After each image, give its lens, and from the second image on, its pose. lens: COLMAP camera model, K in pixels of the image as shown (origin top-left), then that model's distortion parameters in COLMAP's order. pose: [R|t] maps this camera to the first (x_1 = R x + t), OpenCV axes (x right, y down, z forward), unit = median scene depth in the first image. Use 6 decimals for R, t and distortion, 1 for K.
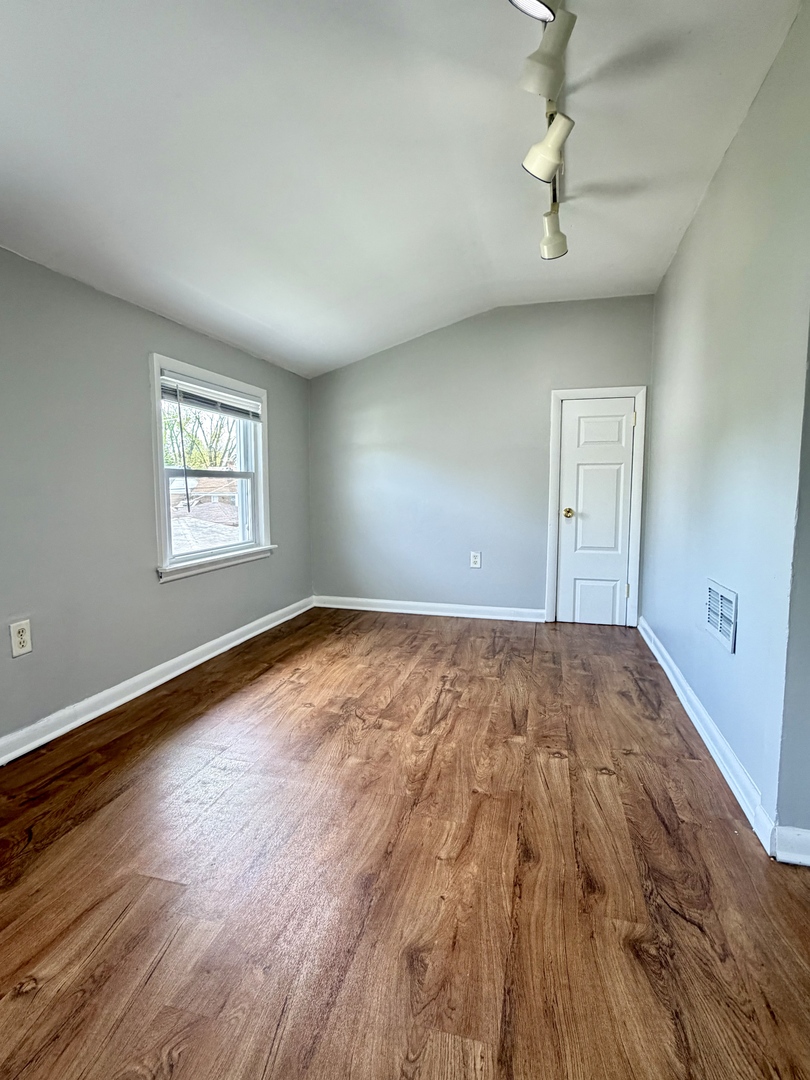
lens RADIAL K [[552.8, 0, 403.5], [0, 552.8, 540.9], [0, 0, 1]] dist [0.001500, -0.000158]
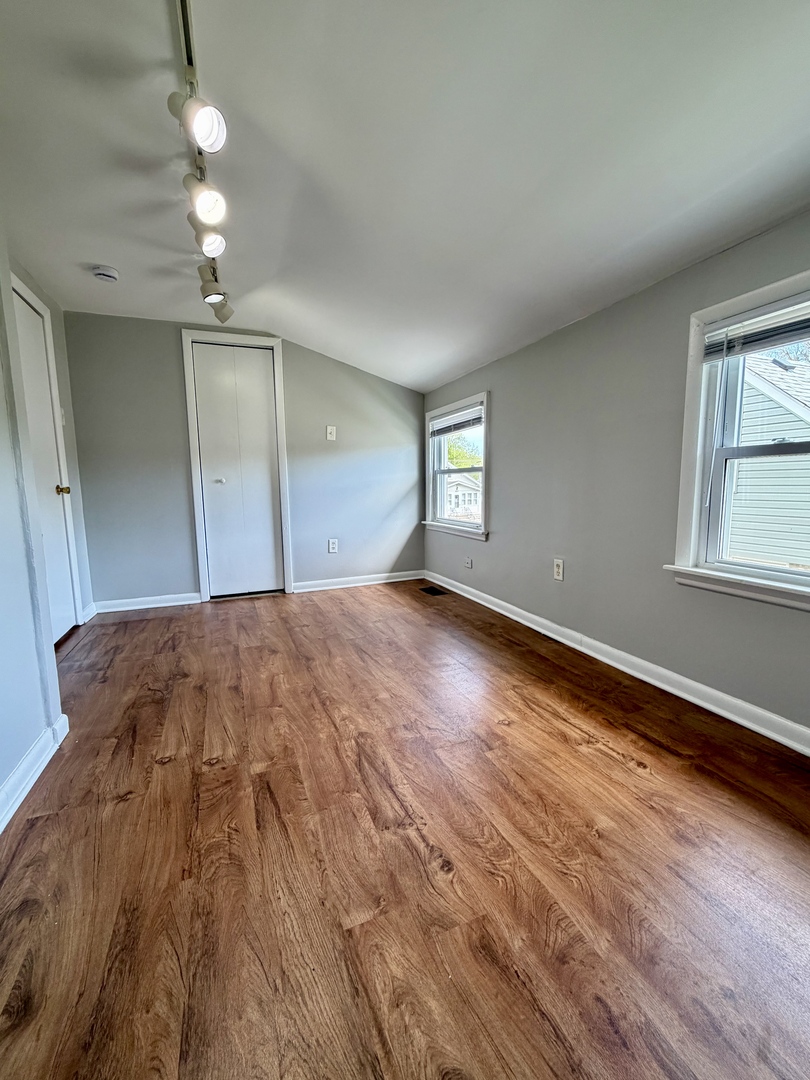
lens RADIAL K [[447.4, 0, 404.1], [0, 447.4, 543.2], [0, 0, 1]] dist [0.001473, 0.000001]
pose [[-0.803822, 0.092196, -0.587682, 0.401595], [-0.042409, 0.976521, 0.211205, -0.145737], [0.593356, 0.194695, -0.781039, 1.598632]]
